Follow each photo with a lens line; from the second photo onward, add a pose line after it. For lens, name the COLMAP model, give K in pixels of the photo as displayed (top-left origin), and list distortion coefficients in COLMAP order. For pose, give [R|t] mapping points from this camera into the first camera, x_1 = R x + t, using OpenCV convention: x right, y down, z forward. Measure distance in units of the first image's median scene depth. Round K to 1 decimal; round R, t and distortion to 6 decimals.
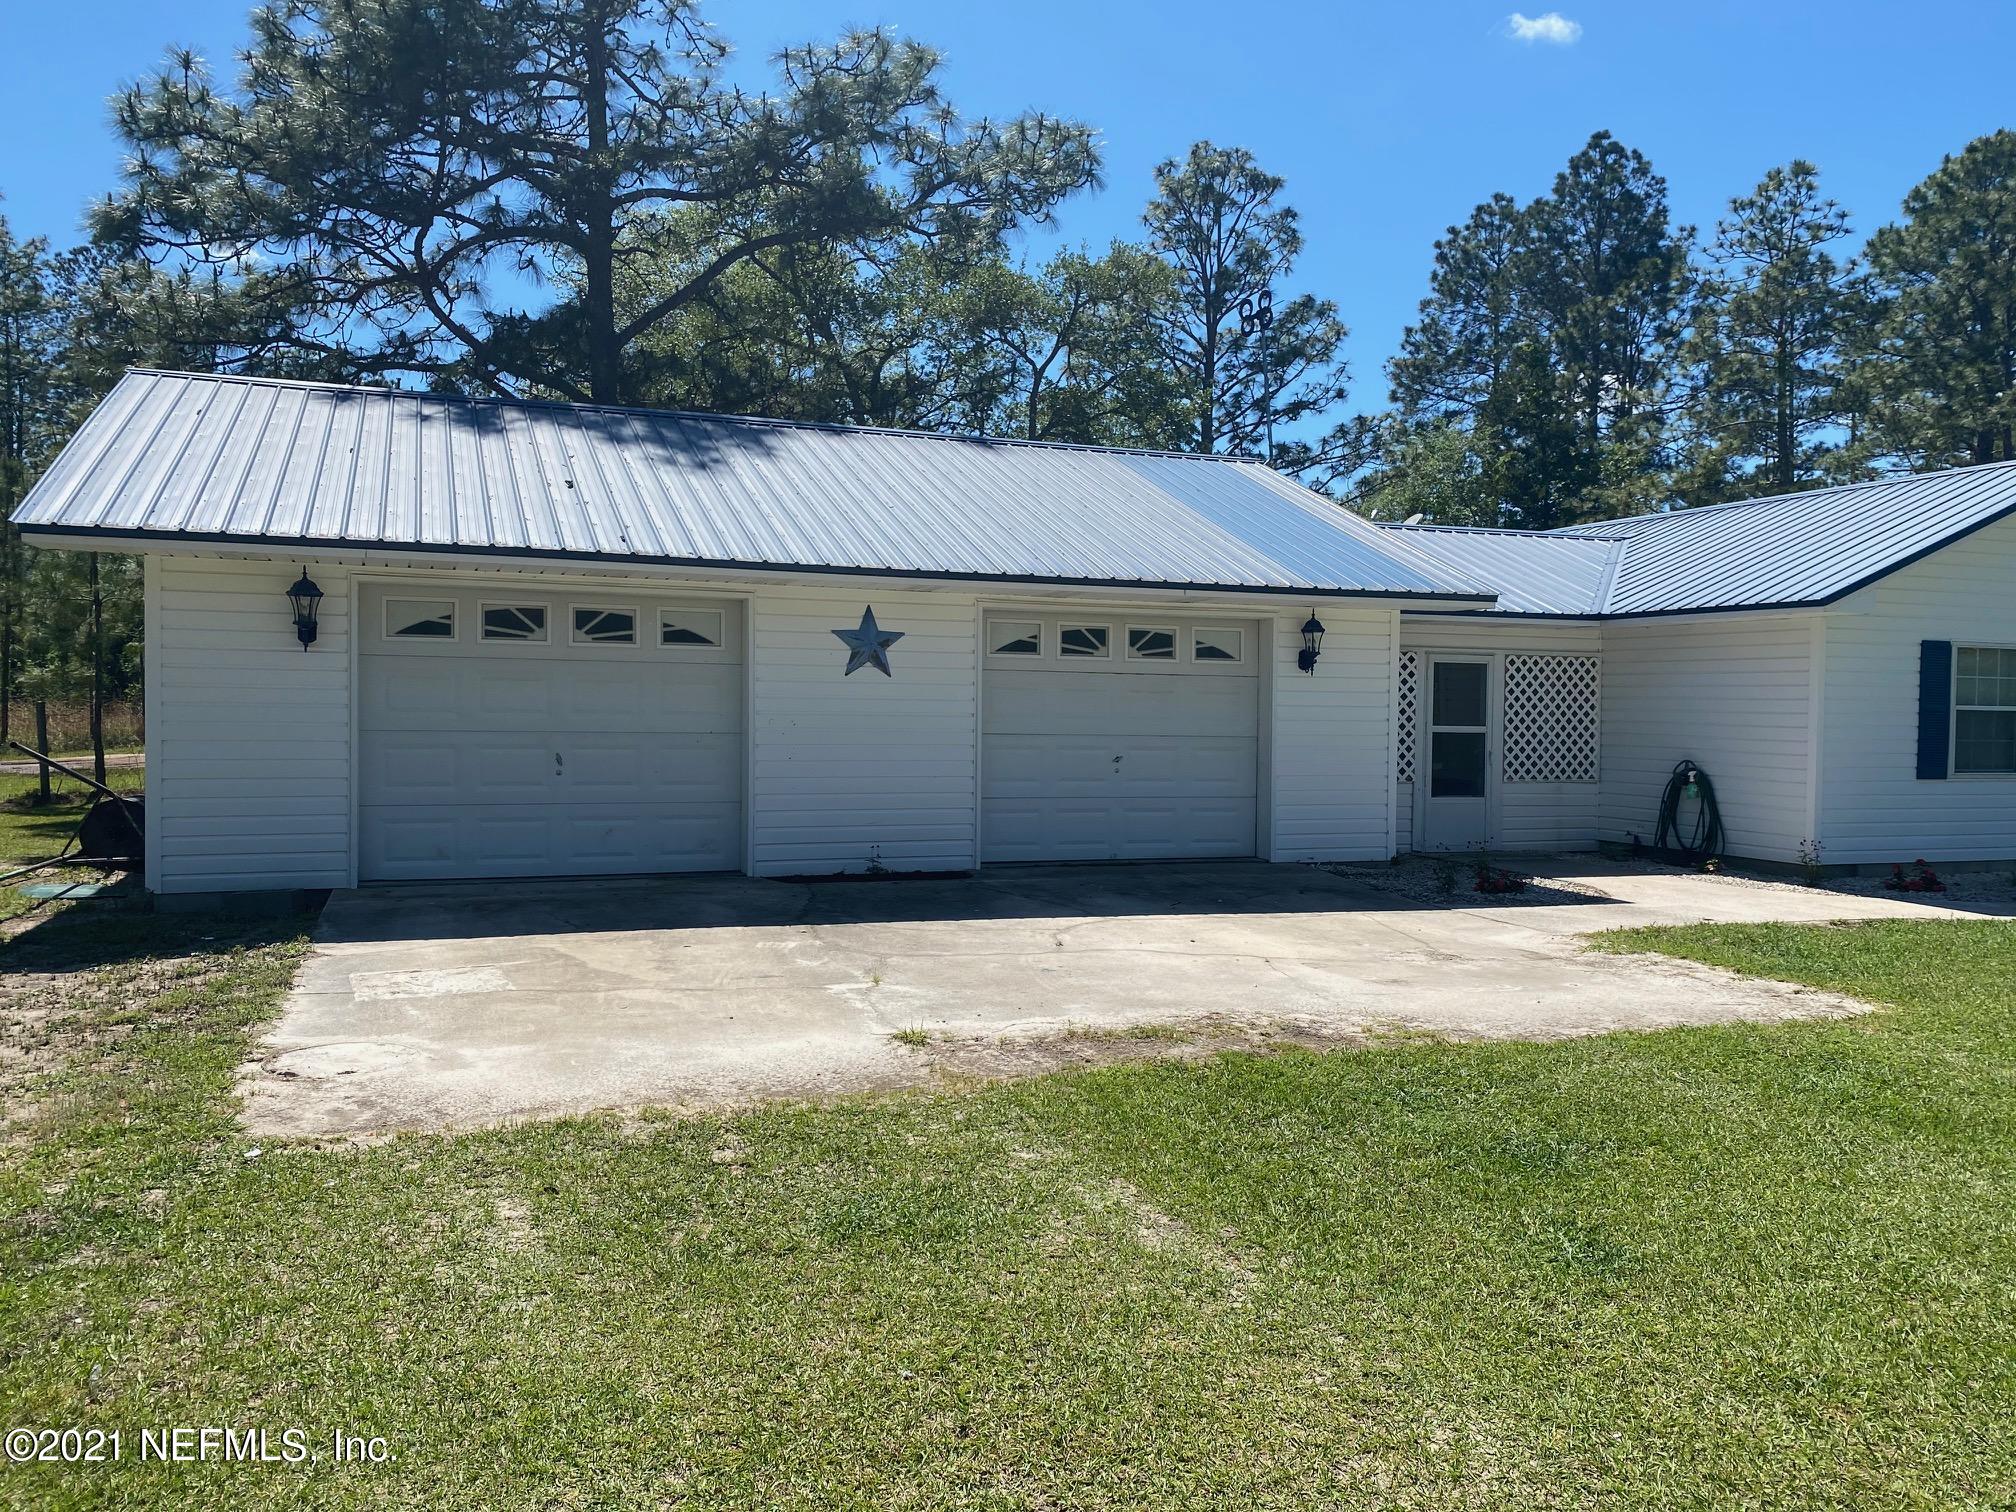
lens RADIAL K [[1526.5, 0, 1010.8], [0, 1526.5, 775.8], [0, 0, 1]] dist [0.004731, -0.007587]
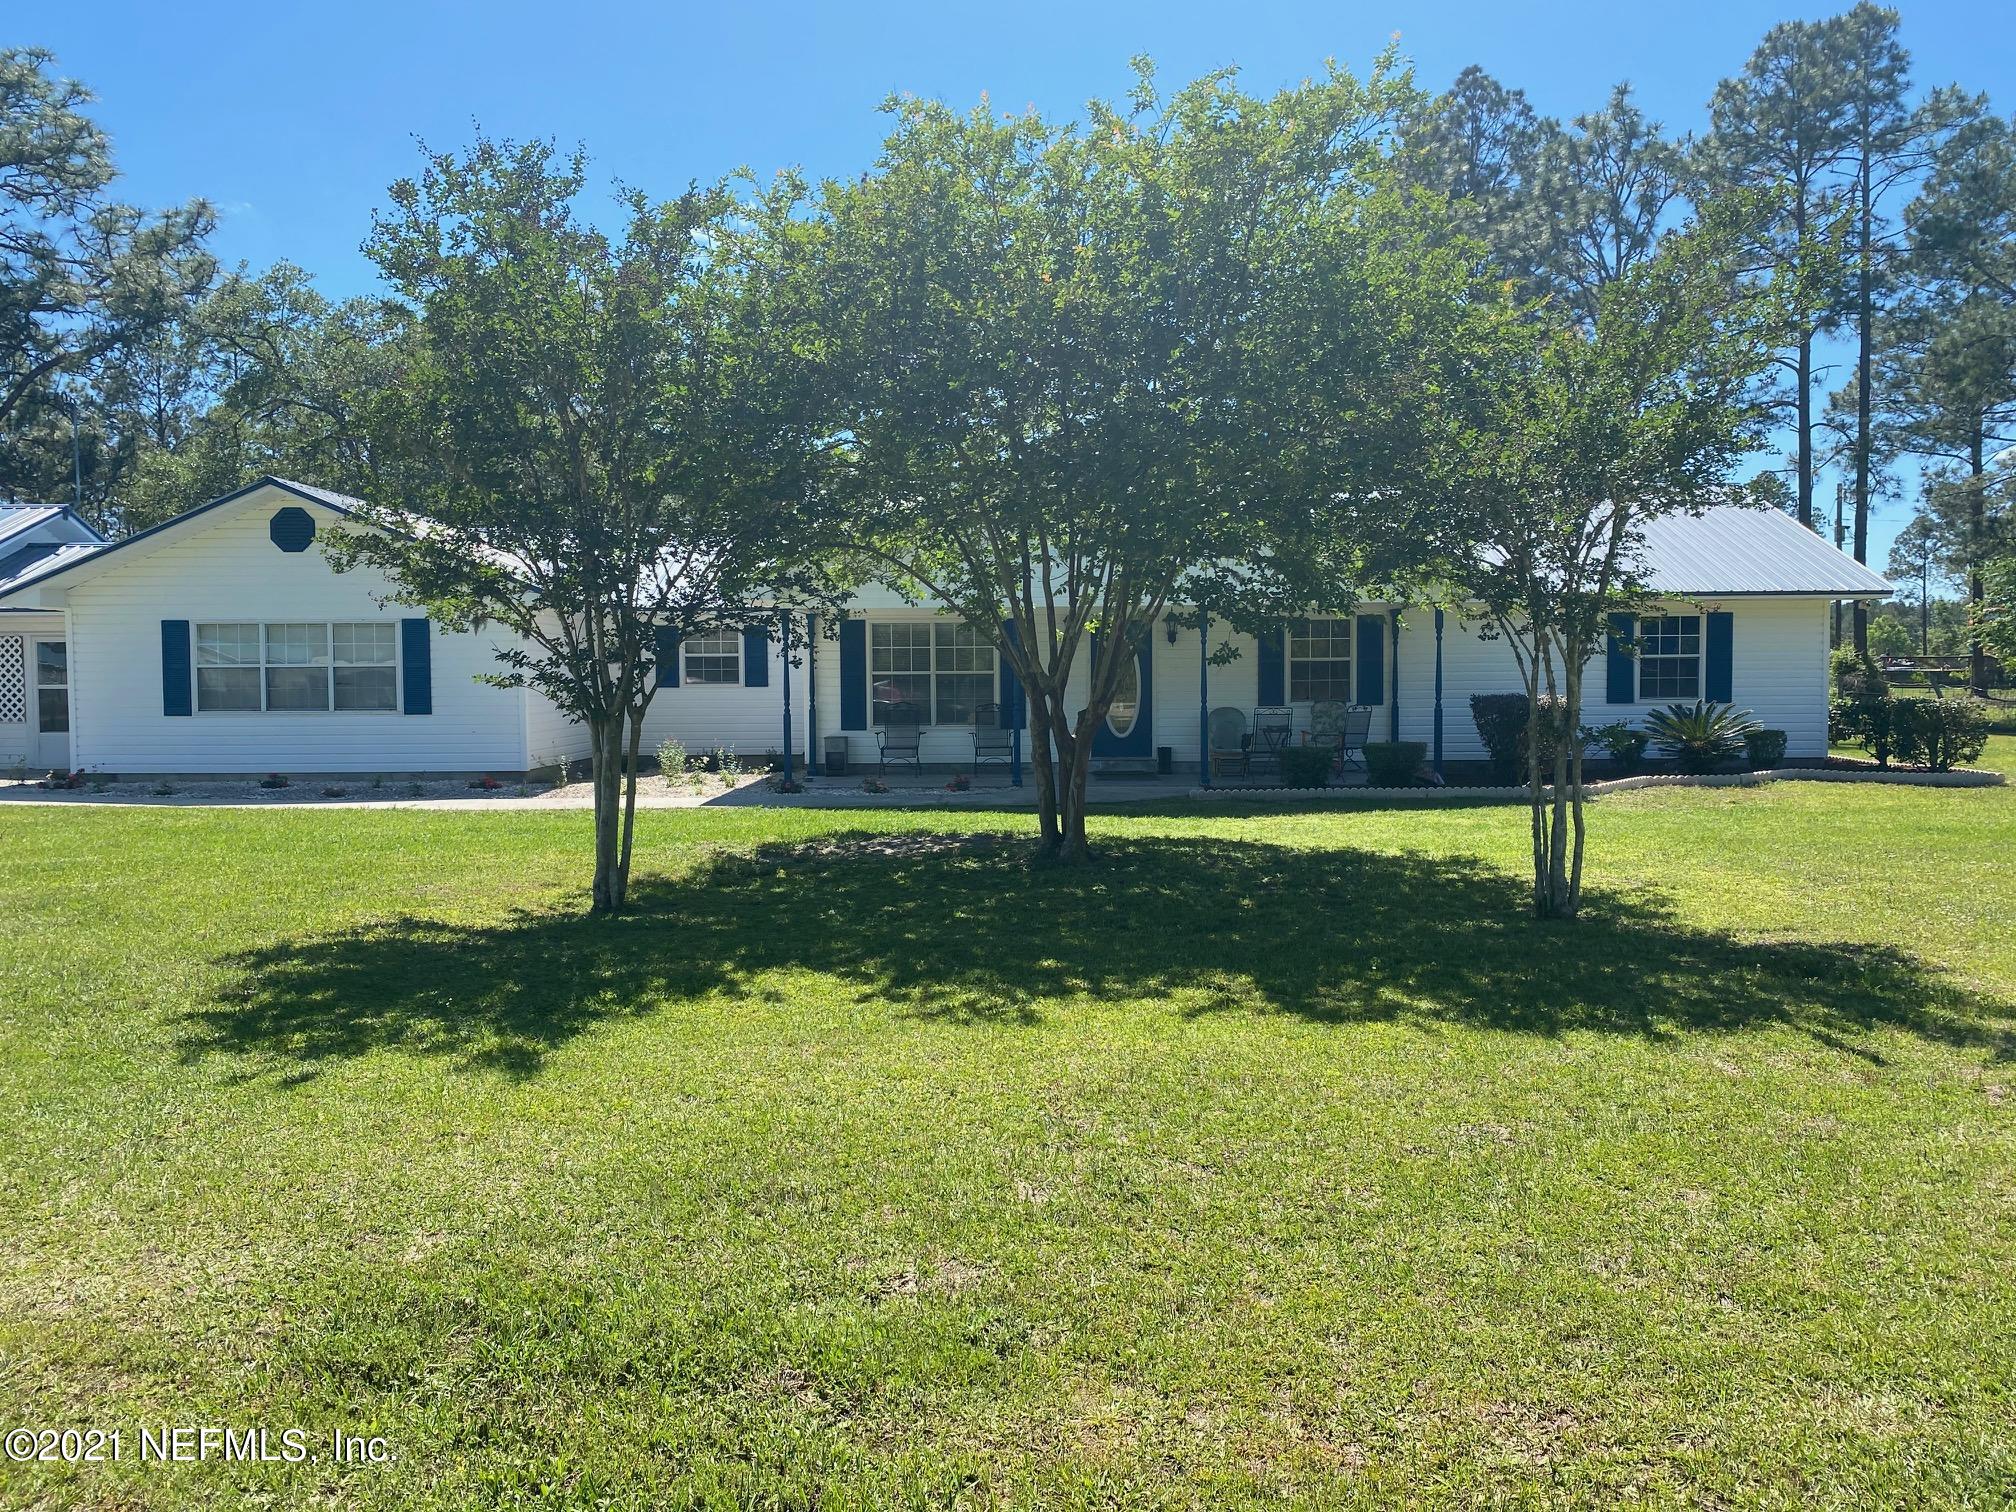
lens RADIAL K [[1565.9, 0, 1014.8], [0, 1565.9, 713.7], [0, 0, 1]] dist [0.003522, 0.001029]
pose [[0.931129, -0.008052, -0.364601, 1.297335], [0.001081, 0.999813, -0.019319, 0.020217], [0.364689, 0.017594, 0.930963, -0.065415]]
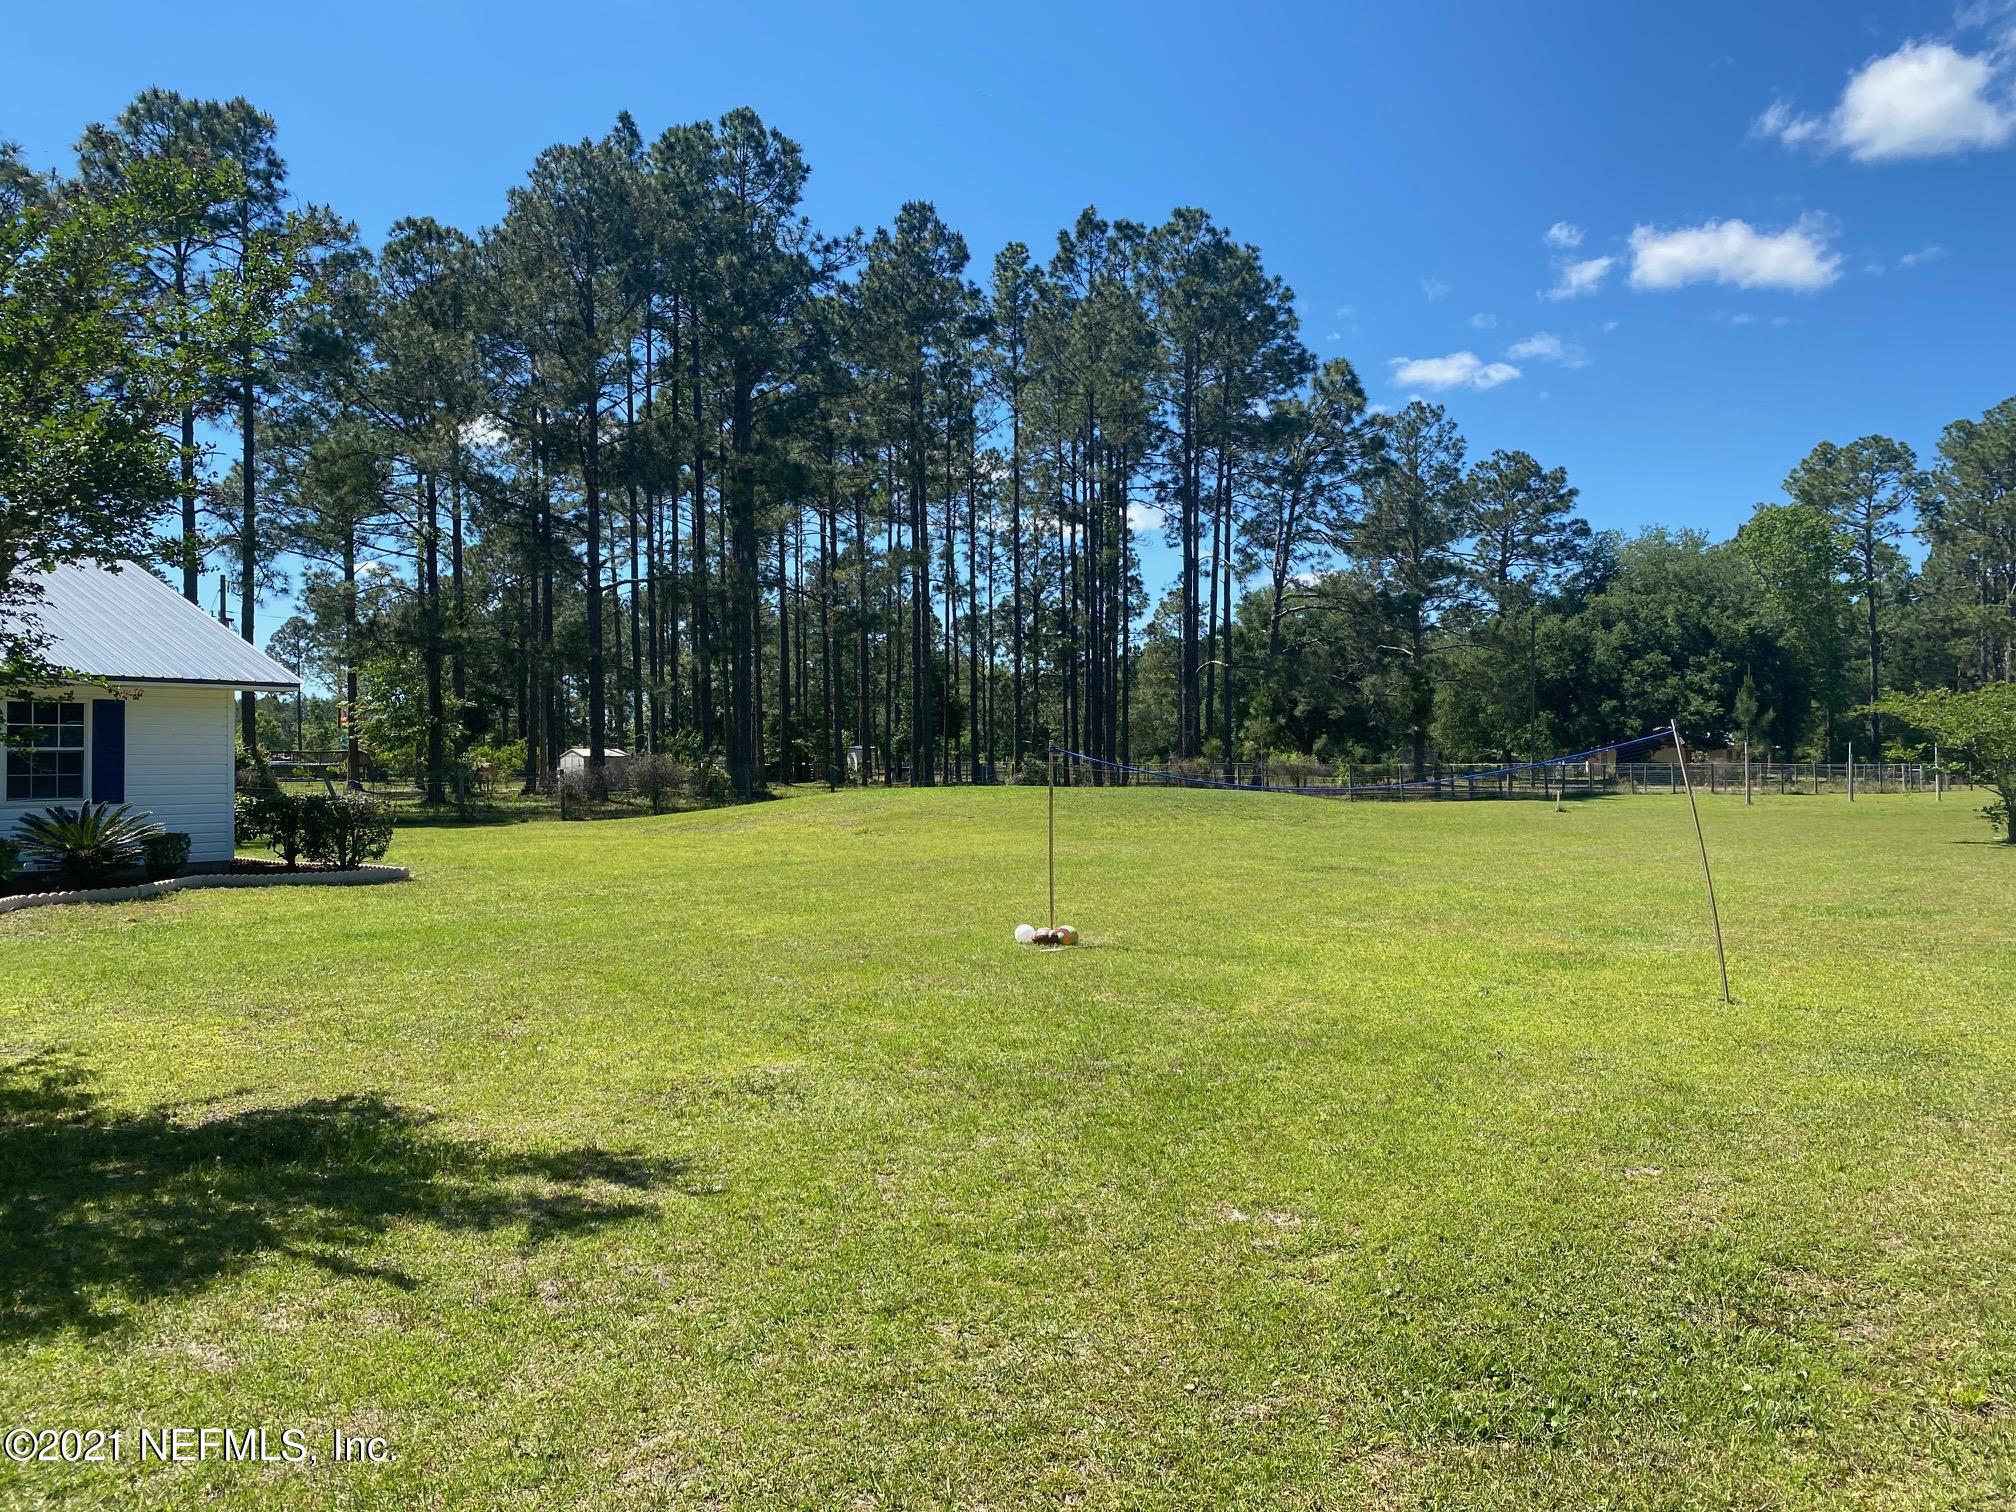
lens RADIAL K [[1536.0, 0, 1017.2], [0, 1536.0, 749.2], [0, 0, 1]] dist [0.042883, -0.035032]
pose [[0.829899, -0.010082, 0.557823, 1.288896], [0.036663, 0.998661, -0.036495, 0.013949], [-0.556708, 0.050739, 0.829157, 0.038686]]
